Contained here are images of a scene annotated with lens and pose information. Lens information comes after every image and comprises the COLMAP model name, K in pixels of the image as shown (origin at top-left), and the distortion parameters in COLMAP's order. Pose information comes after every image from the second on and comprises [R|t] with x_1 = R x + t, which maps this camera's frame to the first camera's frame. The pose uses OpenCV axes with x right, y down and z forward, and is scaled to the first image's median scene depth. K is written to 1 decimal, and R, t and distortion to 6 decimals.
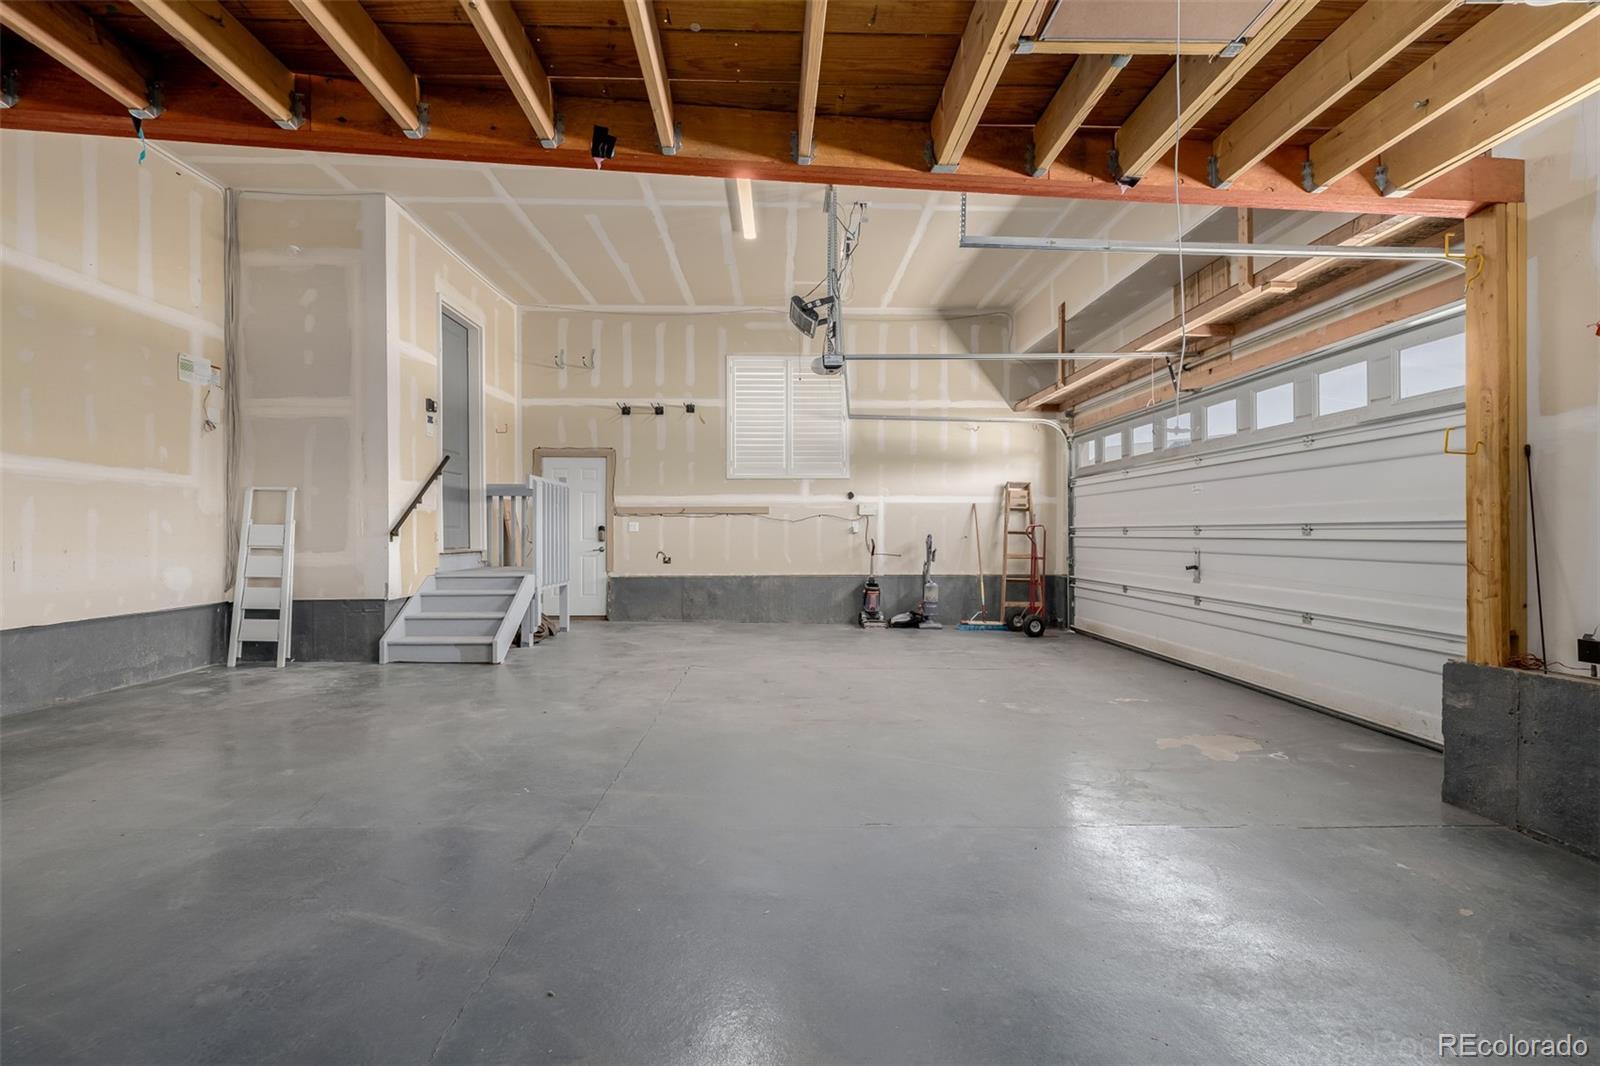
lens RADIAL K [[674.2, 0, 792.2], [0, 674.2, 534.3], [0, 0, 1]] dist [0.001734, 0.000287]
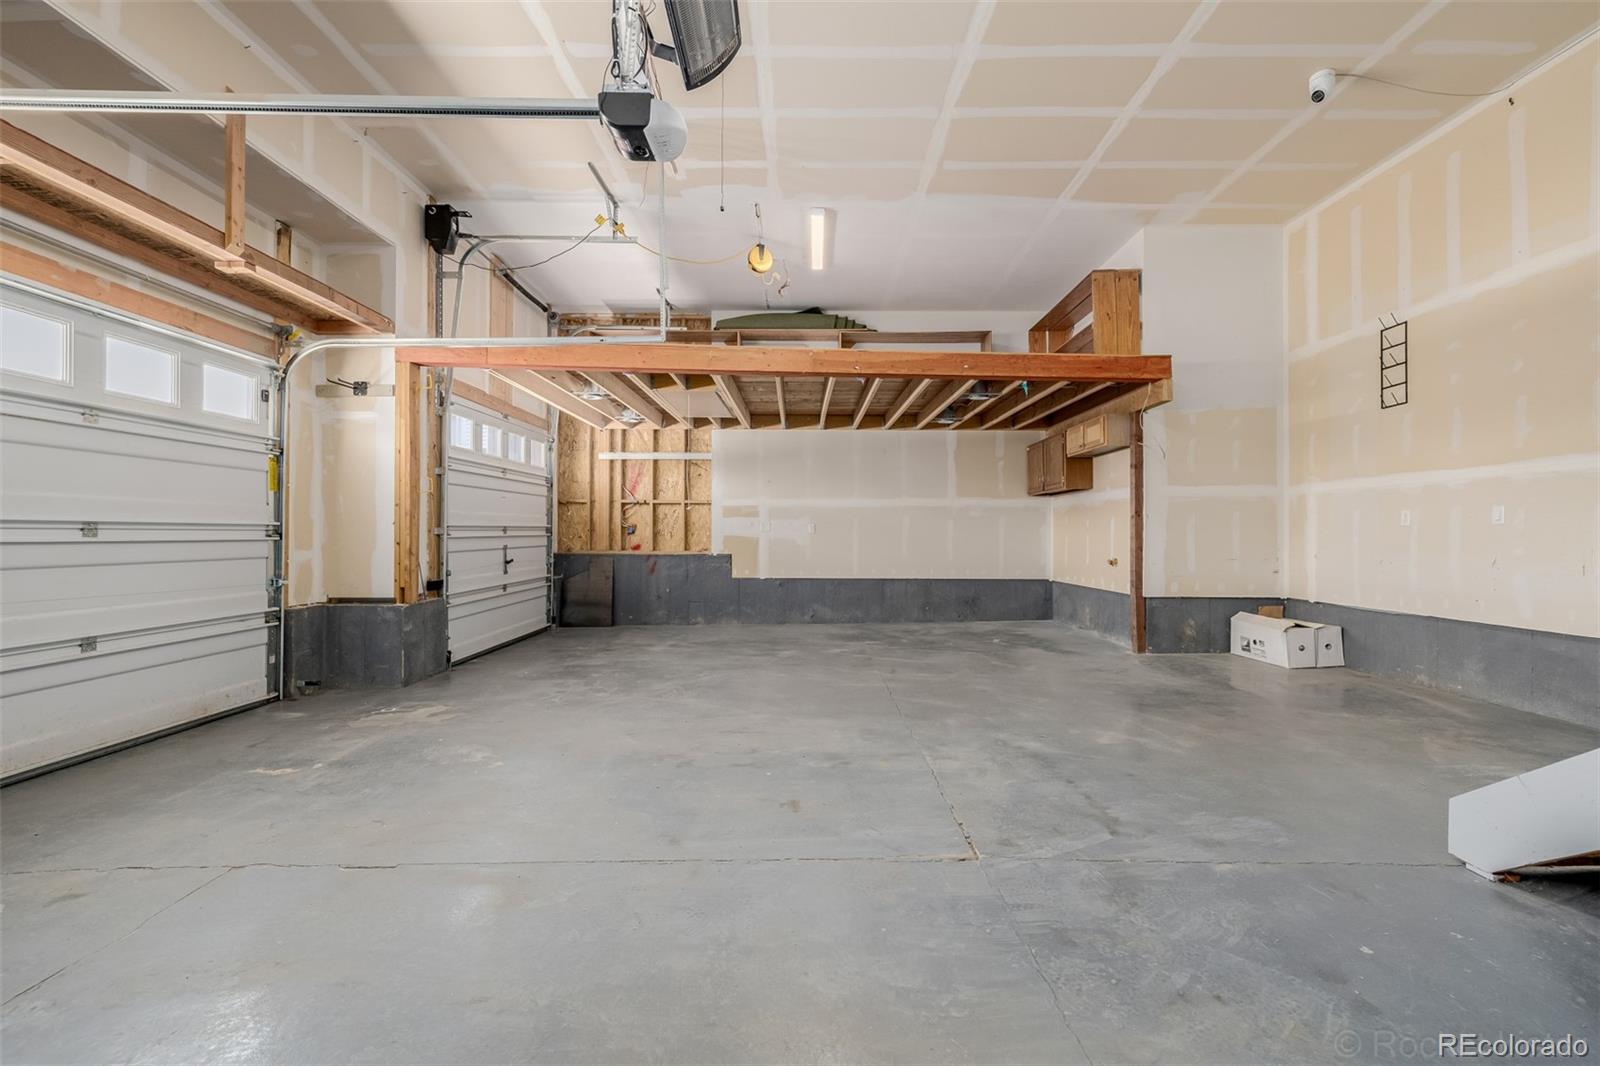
lens RADIAL K [[674.2, 0, 792.2], [0, 674.2, 534.3], [0, 0, 1]] dist [0.001734, 0.000287]
pose [[-0.999019, -0.003472, 0.044143, -0.076047], [-0.003261, 0.999983, 0.004845, -0.008194], [-0.044159, 0.004697, -0.999013, 1.802797]]
